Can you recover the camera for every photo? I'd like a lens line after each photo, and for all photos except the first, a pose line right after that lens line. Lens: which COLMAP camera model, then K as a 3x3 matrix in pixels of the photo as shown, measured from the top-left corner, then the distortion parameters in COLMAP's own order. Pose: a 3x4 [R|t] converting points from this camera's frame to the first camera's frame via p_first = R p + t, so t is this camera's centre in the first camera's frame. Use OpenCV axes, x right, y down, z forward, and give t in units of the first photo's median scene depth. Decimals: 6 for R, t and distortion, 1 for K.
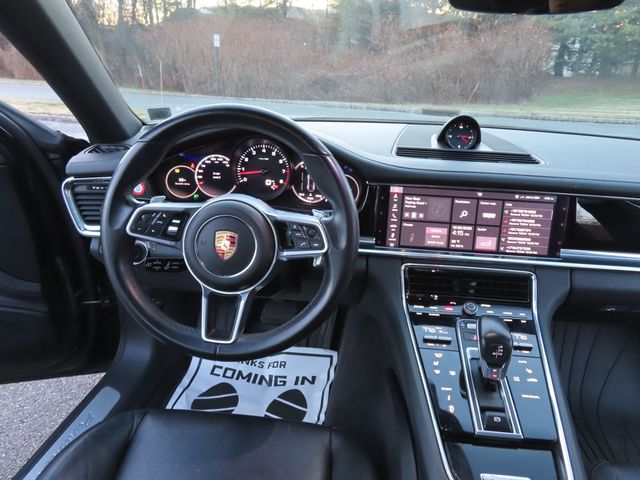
lens RADIAL K [[453.9, 0, 320.0], [0, 453.9, 240.0], [0, 0, 1]] dist [-0.020519, 0.010731]
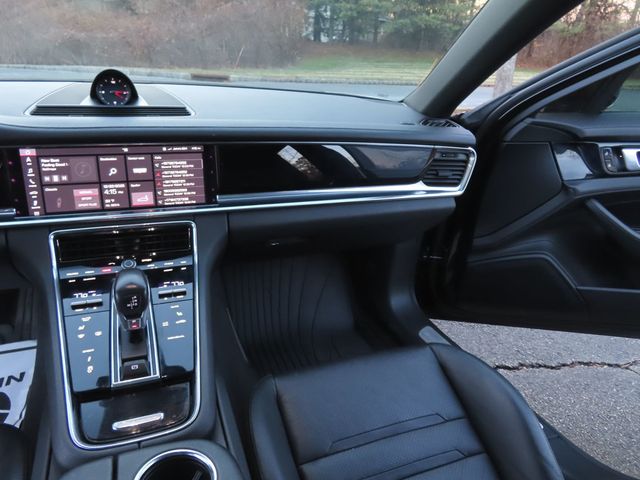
lens RADIAL K [[453.9, 0, 320.0], [0, 453.9, 240.0], [0, 0, 1]] dist [-0.020519, 0.010731]
pose [[0.894306, -0.161188, 0.417415, 0.285539], [0.131669, 0.986359, 0.098791, 0.049753], [-0.427645, -0.033389, 0.903330, -0.070109]]
